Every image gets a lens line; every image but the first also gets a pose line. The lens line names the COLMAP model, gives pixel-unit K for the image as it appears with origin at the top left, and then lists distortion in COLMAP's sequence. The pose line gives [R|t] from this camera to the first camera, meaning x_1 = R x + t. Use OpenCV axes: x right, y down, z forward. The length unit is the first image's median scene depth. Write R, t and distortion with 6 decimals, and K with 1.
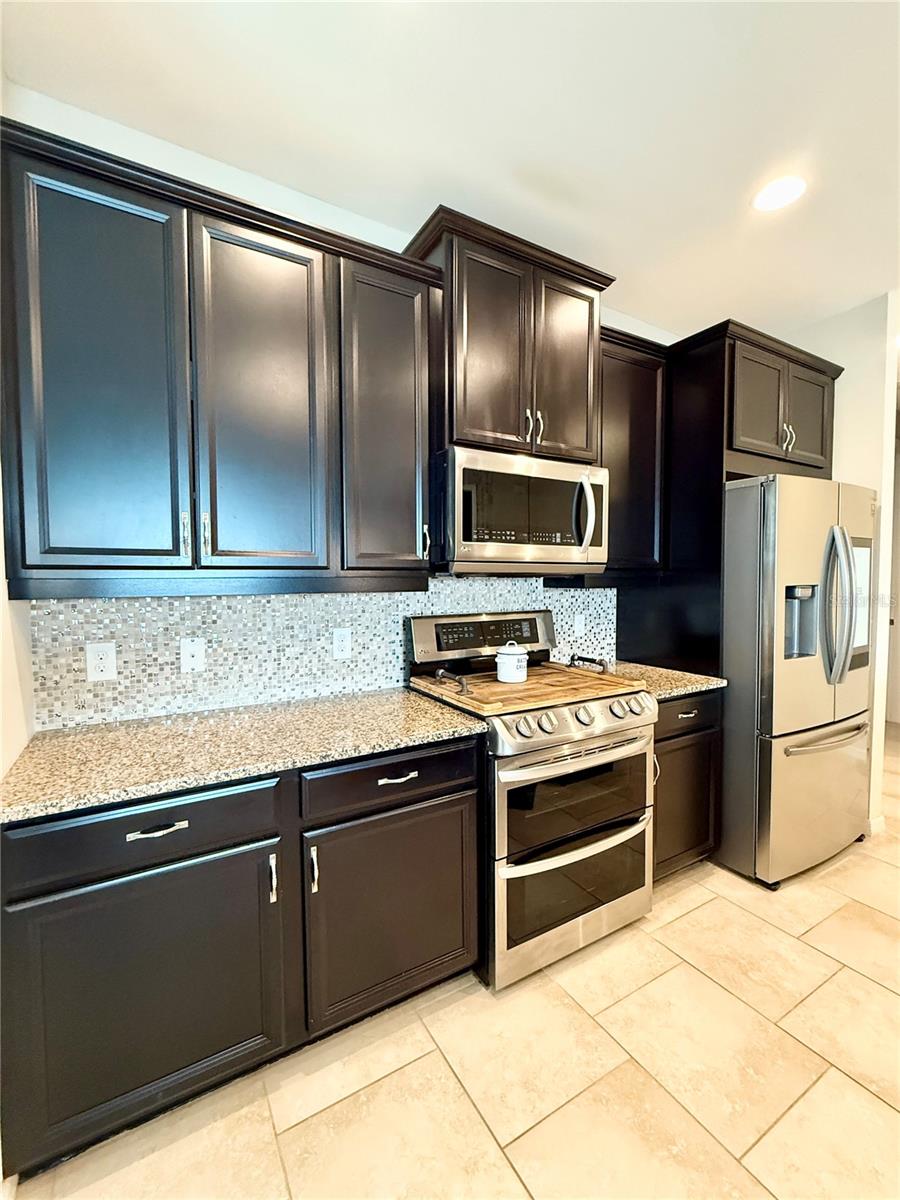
lens RADIAL K [[516.5, 0, 446.7], [0, 516.5, 599.8], [0, 0, 1]] dist [0.012314, -0.000124]
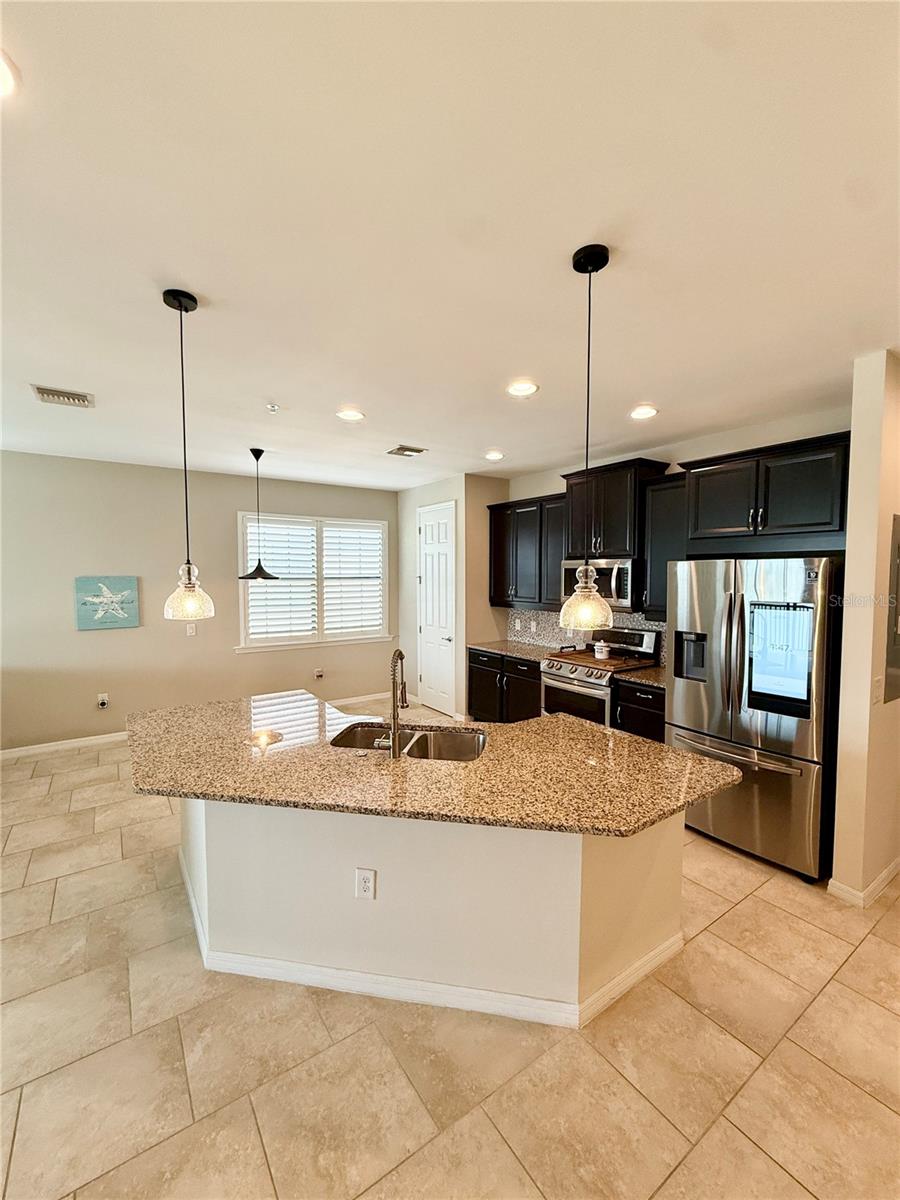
lens RADIAL K [[488.6, 0, 450.0], [0, 488.6, 594.9], [0, 0, 1]] dist [-0.005846, -0.001614]
pose [[0.079665, 0.049220, -0.995606, 2.123097], [-0.049778, 0.997731, 0.045342, -0.171935], [0.995578, 0.045947, 0.081934, 0.182106]]
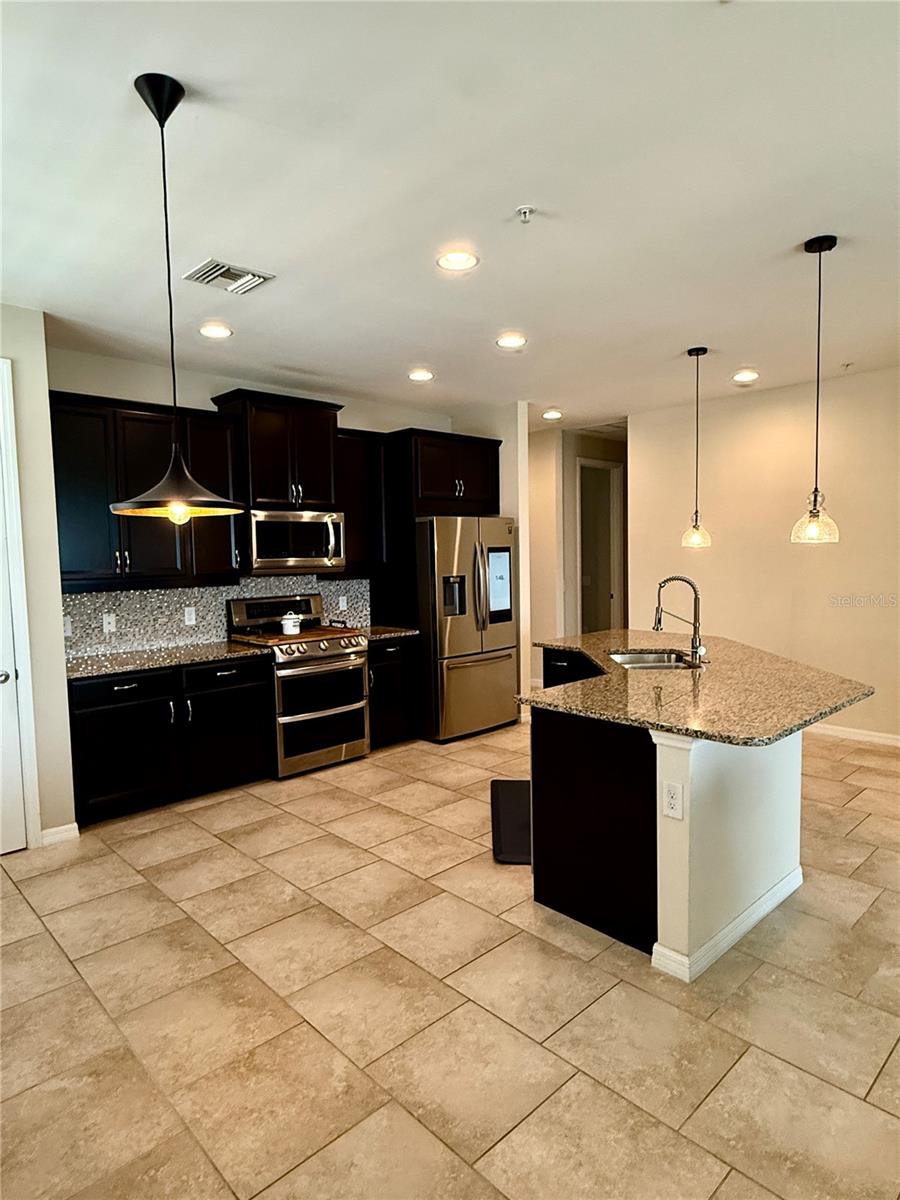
lens RADIAL K [[703.1, 0, 446.9], [0, 703.1, 592.0], [0, 0, 1]] dist [-0.002306, -0.004278]
pose [[0.974145, -0.030219, 0.223894, 0.110336], [0.028835, 0.999540, 0.009447, 0.005204], [-0.224076, -0.002747, 0.974568, -1.456427]]
